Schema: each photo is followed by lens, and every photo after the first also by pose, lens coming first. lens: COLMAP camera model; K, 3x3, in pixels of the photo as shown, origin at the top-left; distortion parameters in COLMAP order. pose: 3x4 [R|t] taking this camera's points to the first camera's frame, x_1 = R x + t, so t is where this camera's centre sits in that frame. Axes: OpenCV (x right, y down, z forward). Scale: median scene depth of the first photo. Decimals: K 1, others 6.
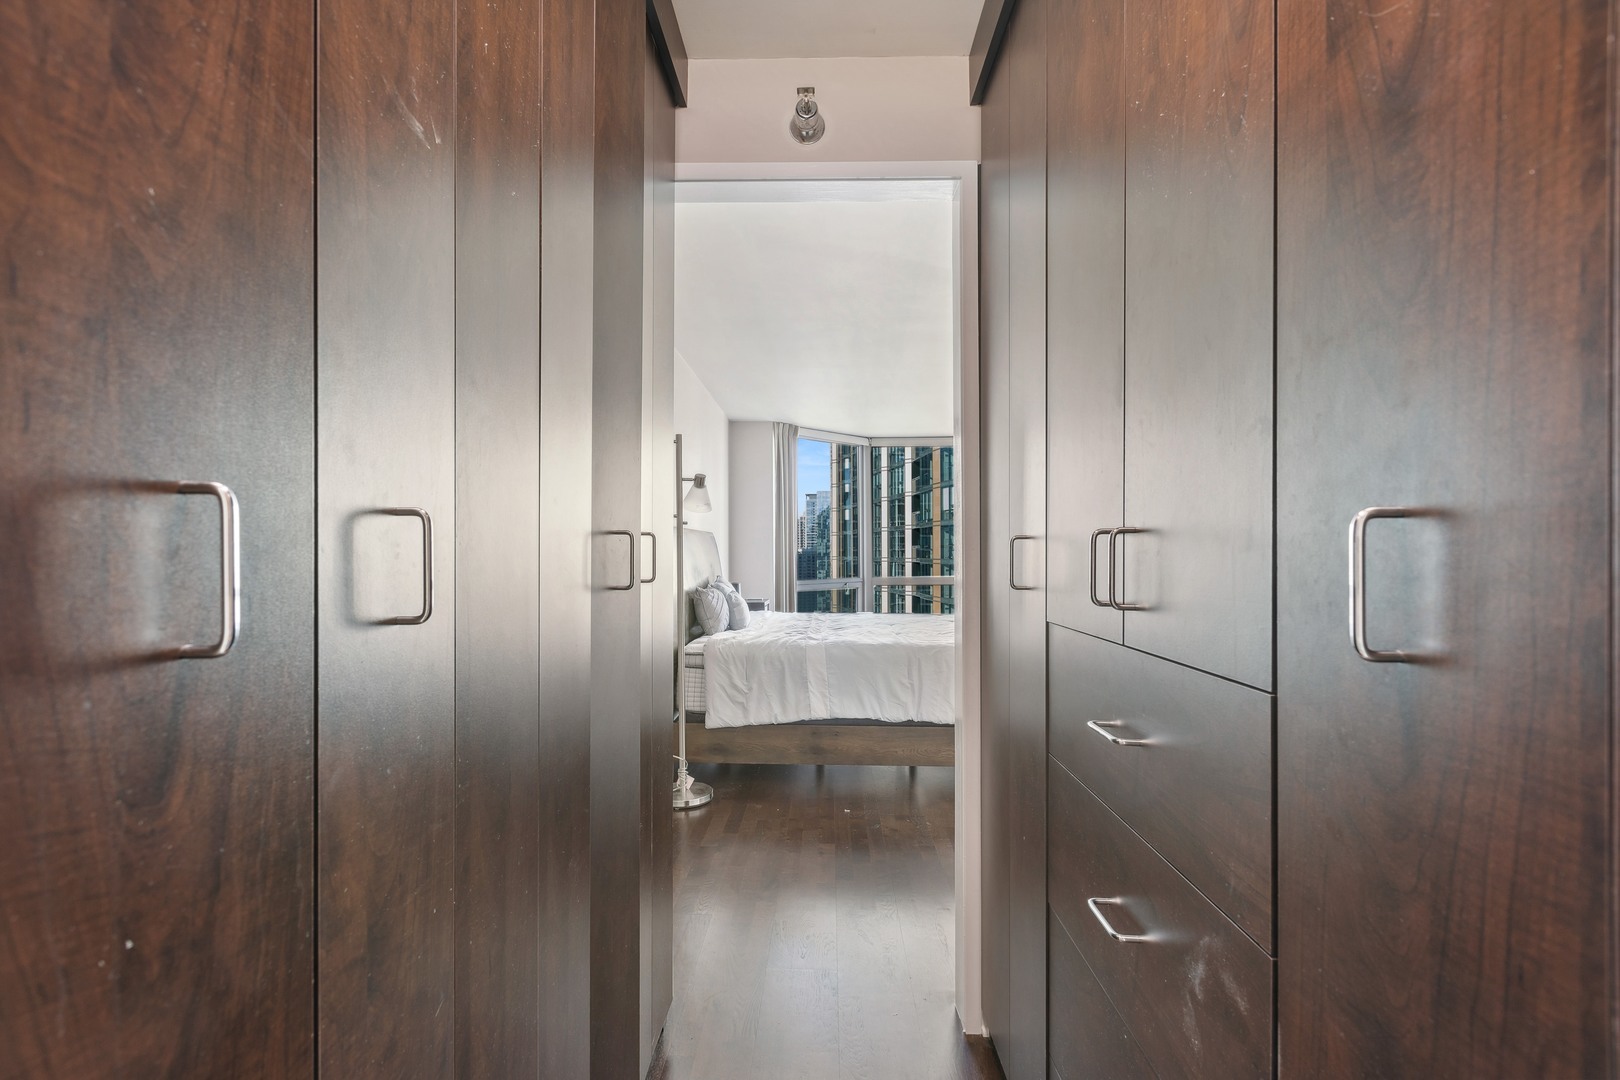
lens RADIAL K [[745.0, 0, 810.0], [0, 745.0, 540.0], [0, 0, 1]] dist [-0.002018, -0.000123]
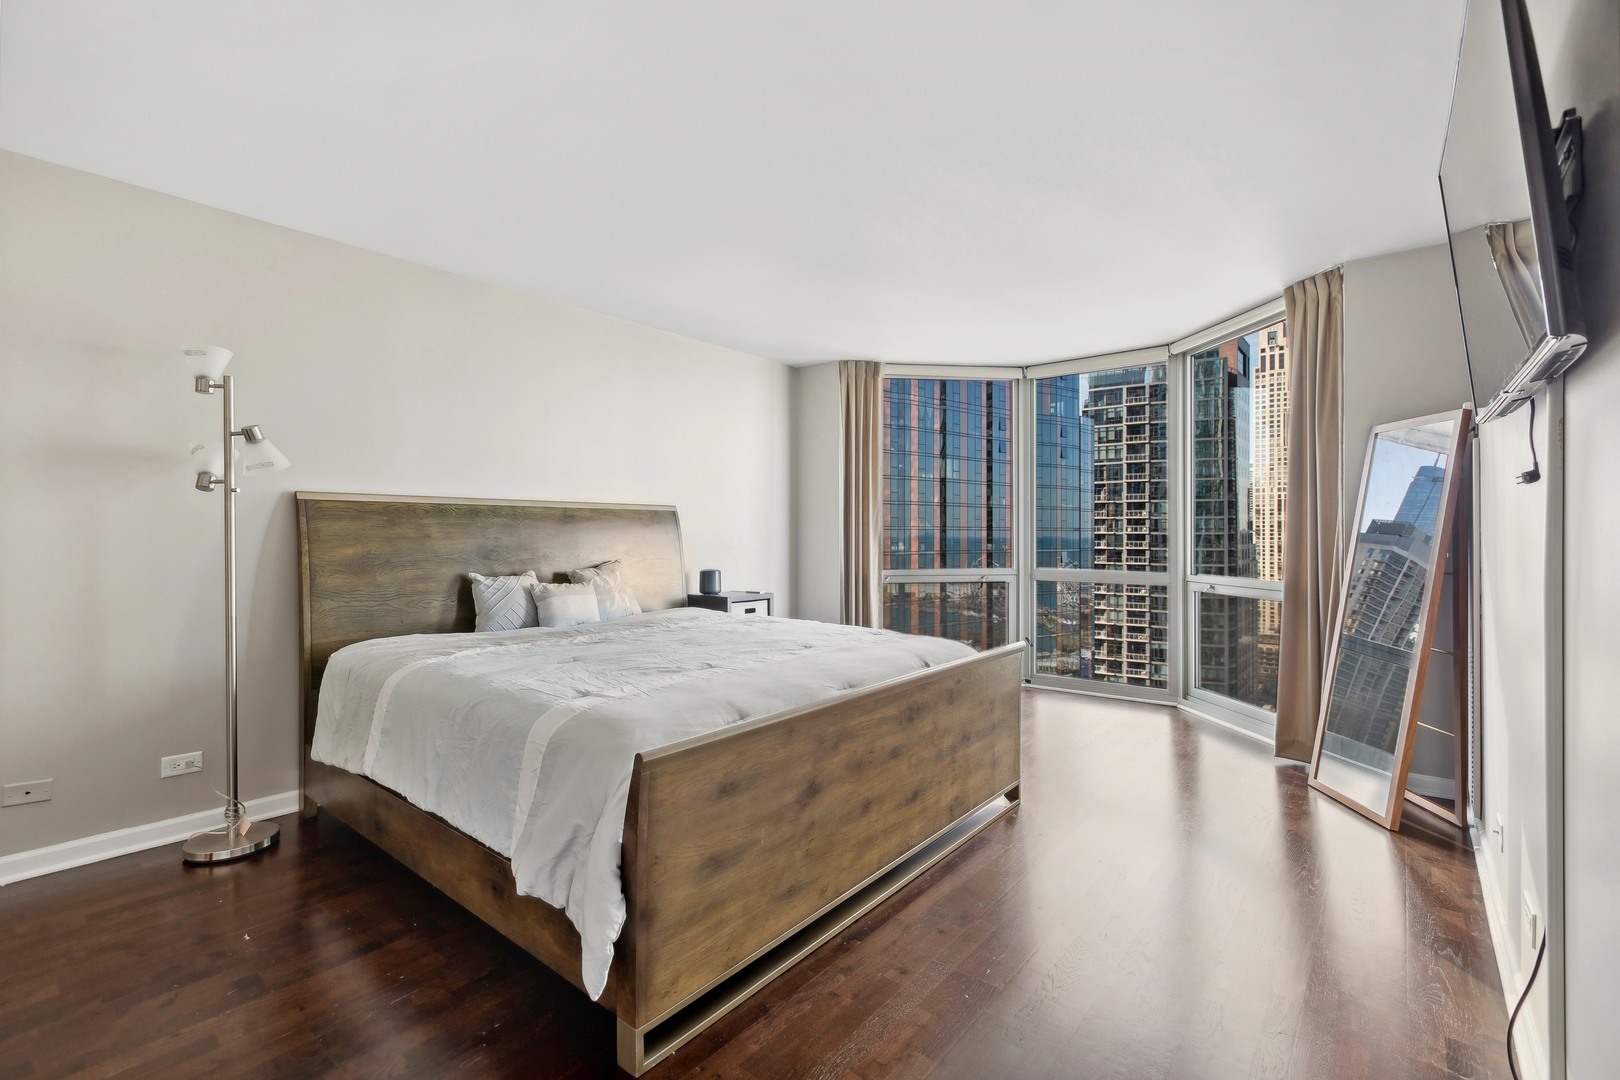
lens RADIAL K [[745.0, 0, 810.0], [0, 745.0, 540.0], [0, 0, 1]] dist [-0.002018, -0.000123]
pose [[0.801413, -0.003191, -0.598103, 0.376504], [0.014132, 0.999808, 0.013602, 0.012718], [0.597944, -0.019353, 0.801304, 0.364988]]
